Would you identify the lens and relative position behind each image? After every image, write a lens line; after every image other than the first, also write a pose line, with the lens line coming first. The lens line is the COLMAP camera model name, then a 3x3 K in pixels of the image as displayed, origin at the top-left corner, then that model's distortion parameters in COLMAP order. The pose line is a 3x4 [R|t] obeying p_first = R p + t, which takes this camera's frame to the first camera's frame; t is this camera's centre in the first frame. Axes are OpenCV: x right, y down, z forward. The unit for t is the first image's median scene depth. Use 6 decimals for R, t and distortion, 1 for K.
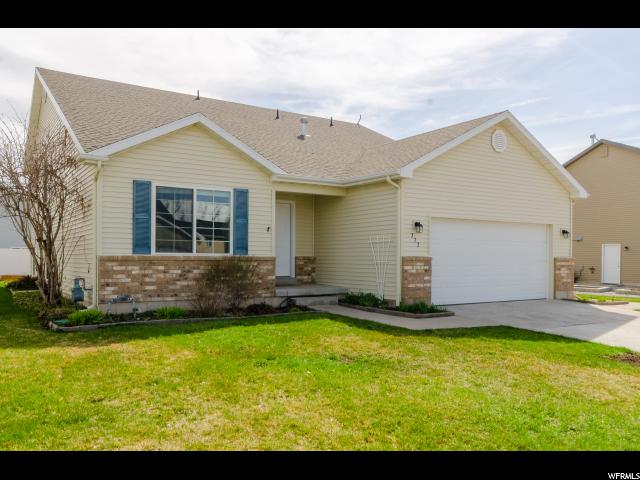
lens RADIAL K [[511.6, 0, 319.5], [0, 511.6, 260.9], [0, 0, 1]] dist [0.011609, 0.002185]
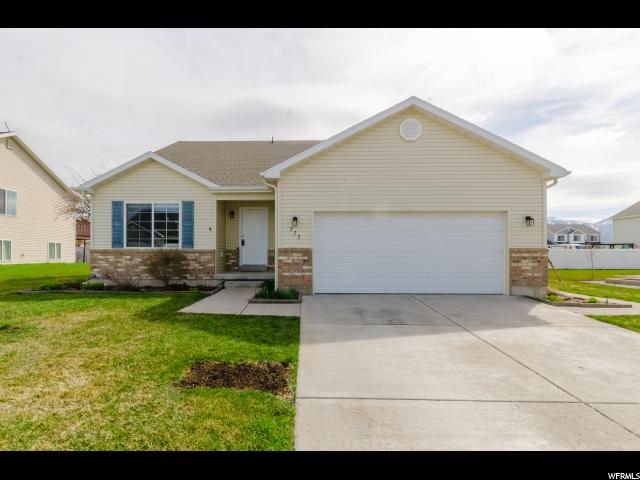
lens RADIAL K [[348.0, 0, 308.0], [0, 348.0, 251.0], [0, 0, 1]] dist [0.012865, -0.000131]
pose [[0.831048, -0.008175, -0.556141, 0.646292], [-0.000748, 0.999875, -0.015816, 0.010396], [0.556200, 0.013560, 0.830938, 0.396469]]
